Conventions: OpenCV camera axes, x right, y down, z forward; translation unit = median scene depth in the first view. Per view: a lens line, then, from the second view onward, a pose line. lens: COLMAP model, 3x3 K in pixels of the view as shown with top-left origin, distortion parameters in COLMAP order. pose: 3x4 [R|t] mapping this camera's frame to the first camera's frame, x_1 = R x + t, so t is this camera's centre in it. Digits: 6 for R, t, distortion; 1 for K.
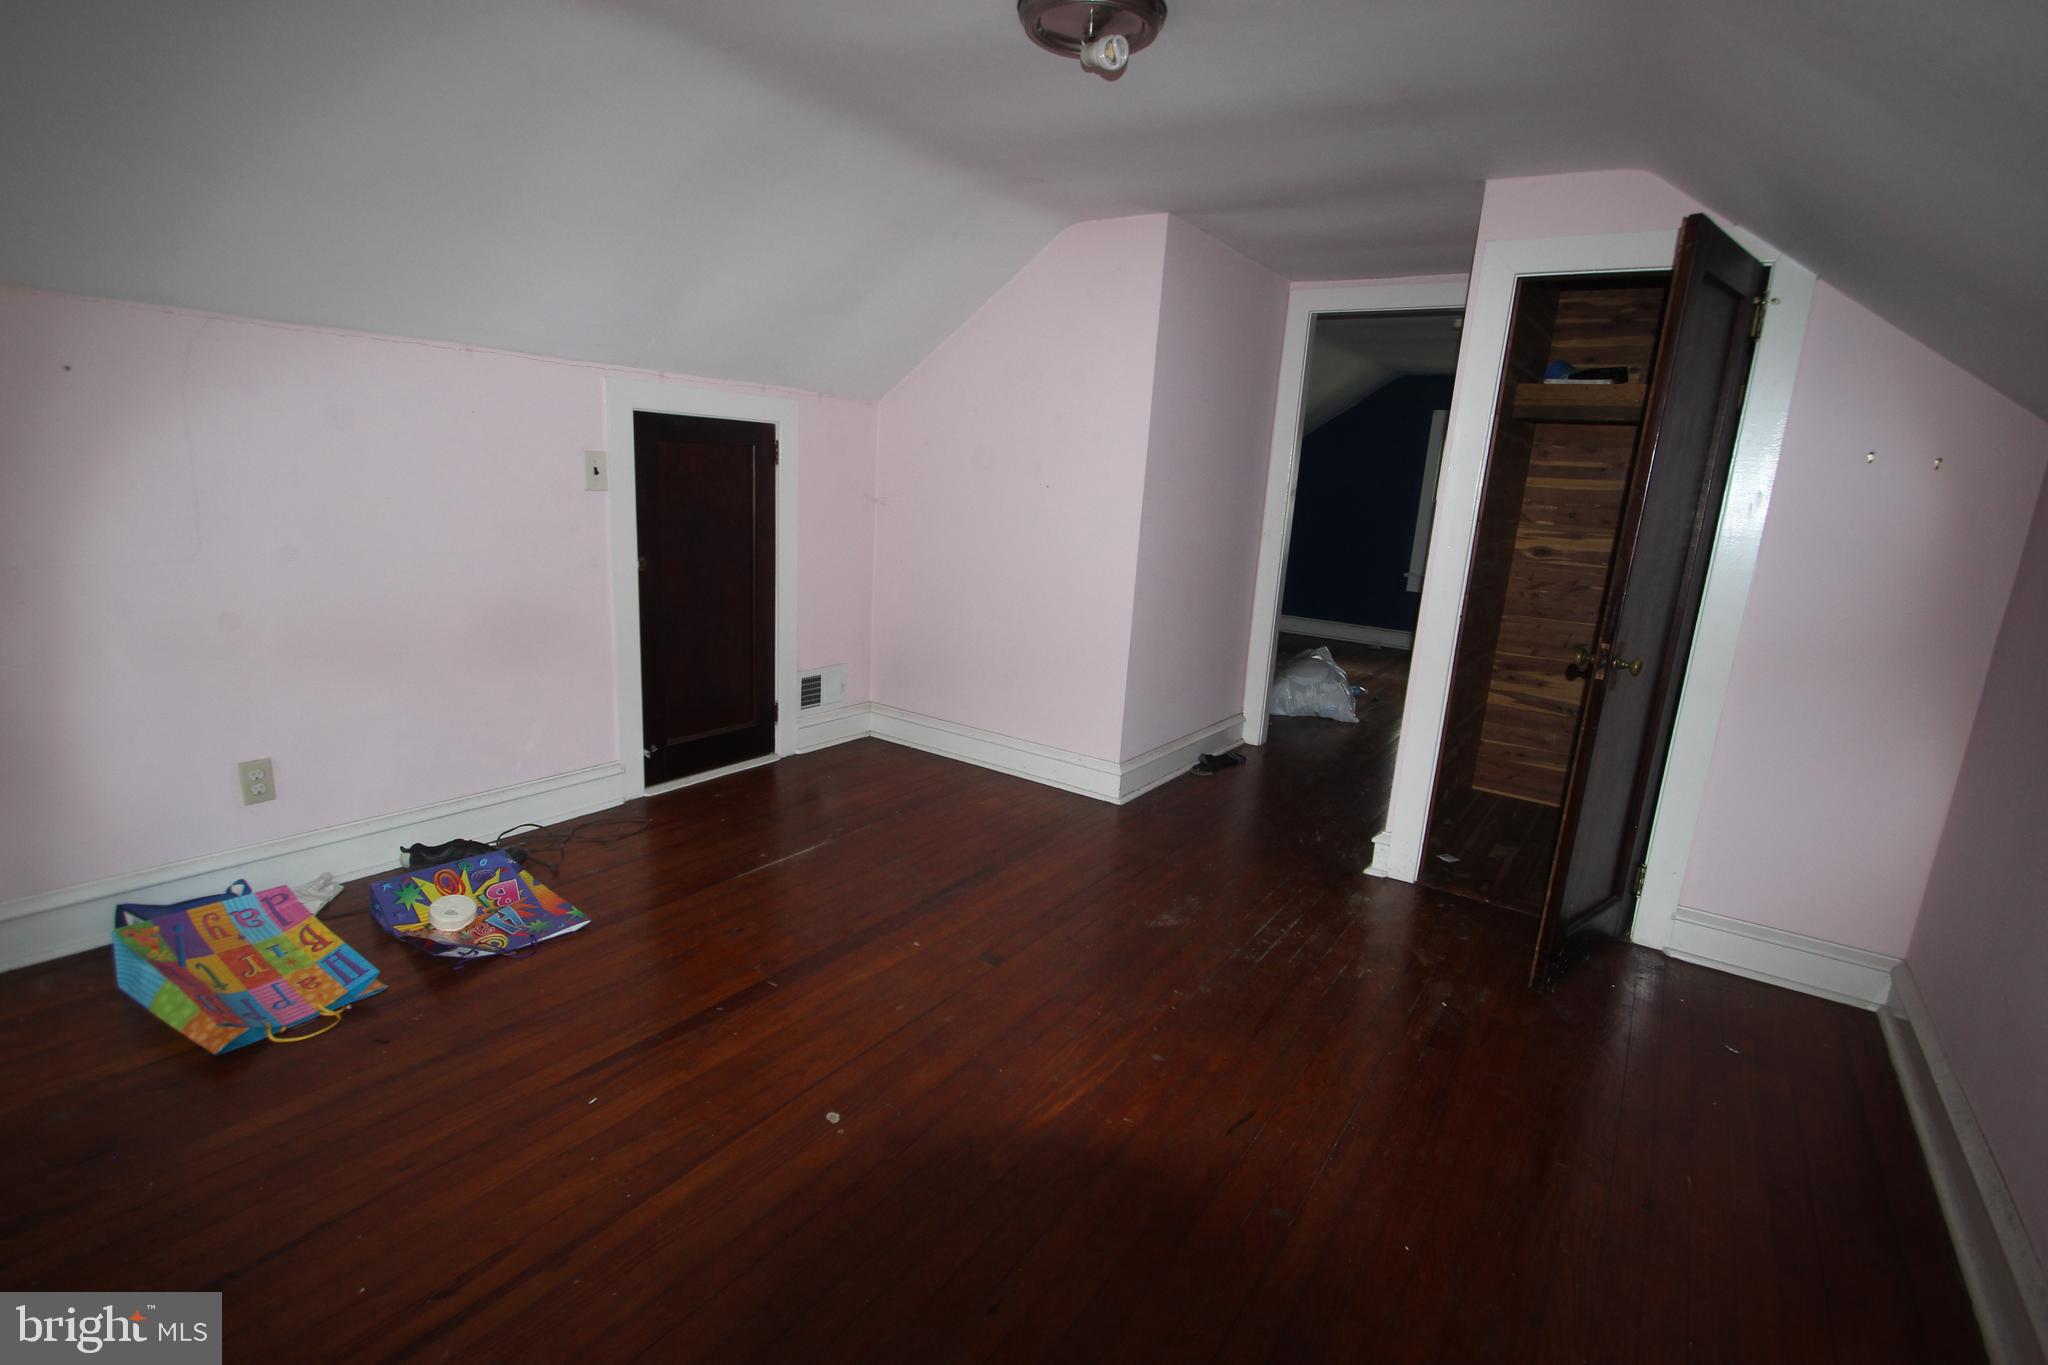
lens RADIAL K [[948.6, 0, 1029.9], [0, 948.6, 688.5], [0, 0, 1]] dist [0.017445, -0.020357]
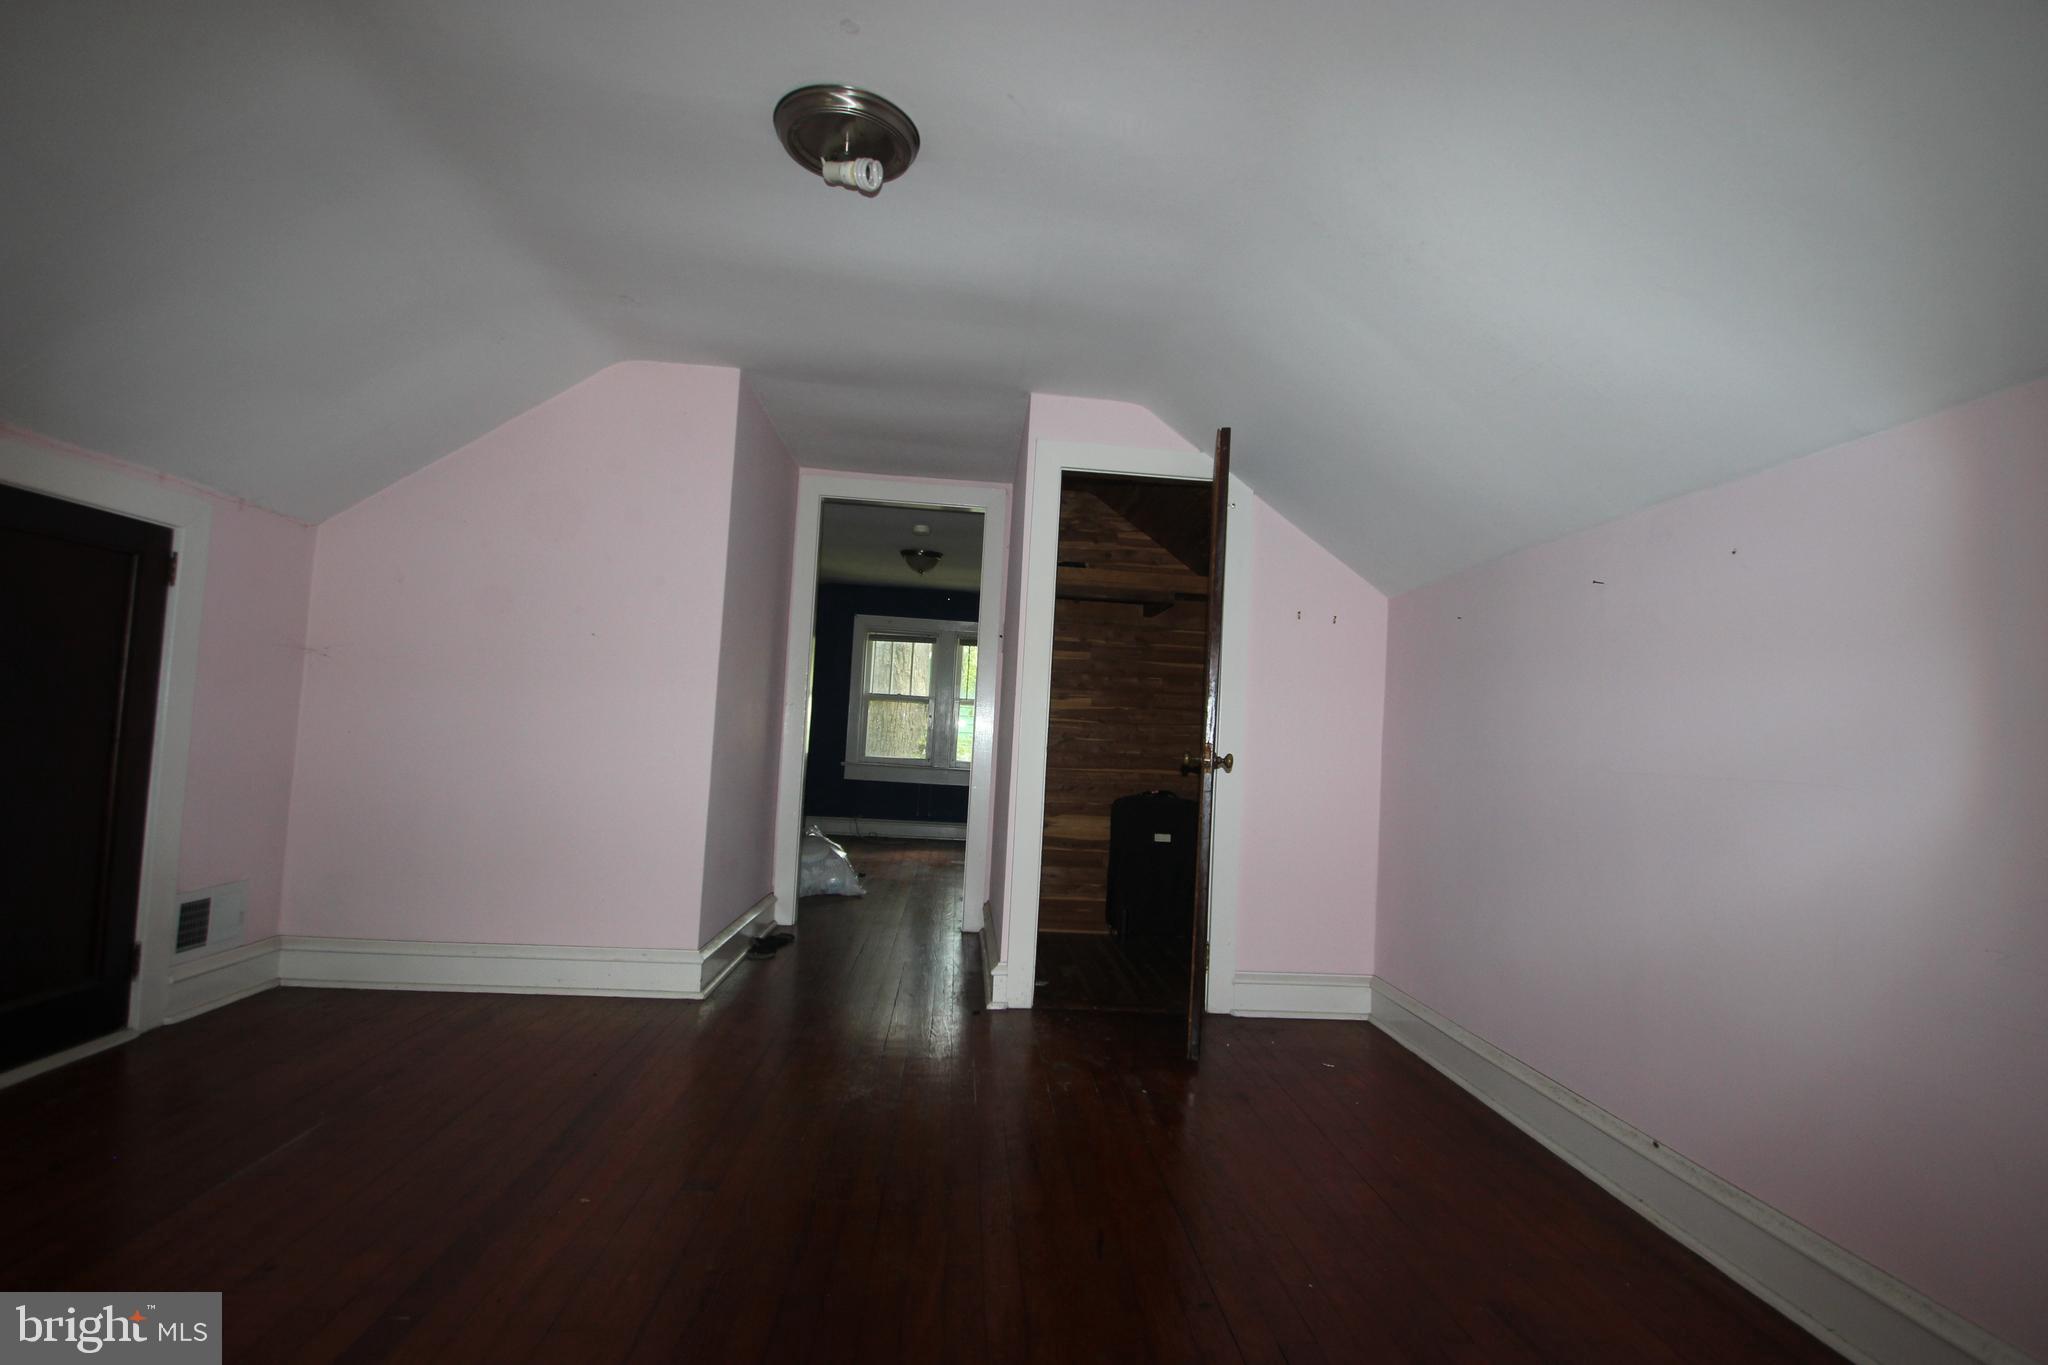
lens RADIAL K [[948.6, 0, 1029.9], [0, 948.6, 688.5], [0, 0, 1]] dist [0.017445, -0.020357]
pose [[0.780106, 0.012139, 0.625530, -0.200592], [0.135243, 0.972901, -0.187543, 0.048303], [-0.610855, 0.230902, 0.757324, 0.110011]]
